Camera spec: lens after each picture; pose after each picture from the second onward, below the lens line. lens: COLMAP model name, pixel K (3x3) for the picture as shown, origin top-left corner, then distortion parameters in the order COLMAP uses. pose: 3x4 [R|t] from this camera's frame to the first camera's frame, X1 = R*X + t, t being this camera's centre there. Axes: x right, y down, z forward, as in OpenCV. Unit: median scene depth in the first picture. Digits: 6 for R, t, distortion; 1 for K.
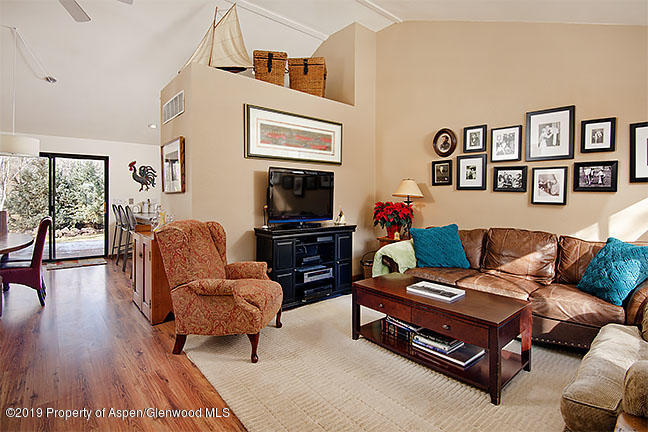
lens RADIAL K [[322.7, 0, 323.0], [0, 322.7, 204.9], [0, 0, 1]] dist [-0.004768, -0.001437]
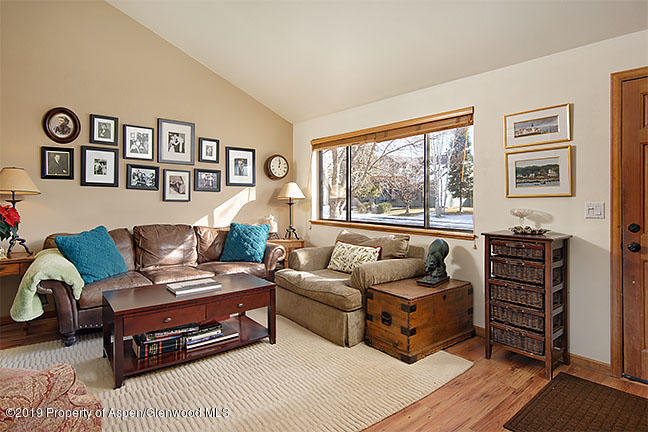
lens RADIAL K [[351.4, 0, 321.6], [0, 351.4, 196.4], [0, 0, 1]] dist [-0.000209, 0.000300]
pose [[0.049742, 0.003500, 0.998756, -0.525287], [0.018627, 0.999817, -0.004431, -0.003986], [-0.998588, 0.018825, 0.049667, 0.380206]]
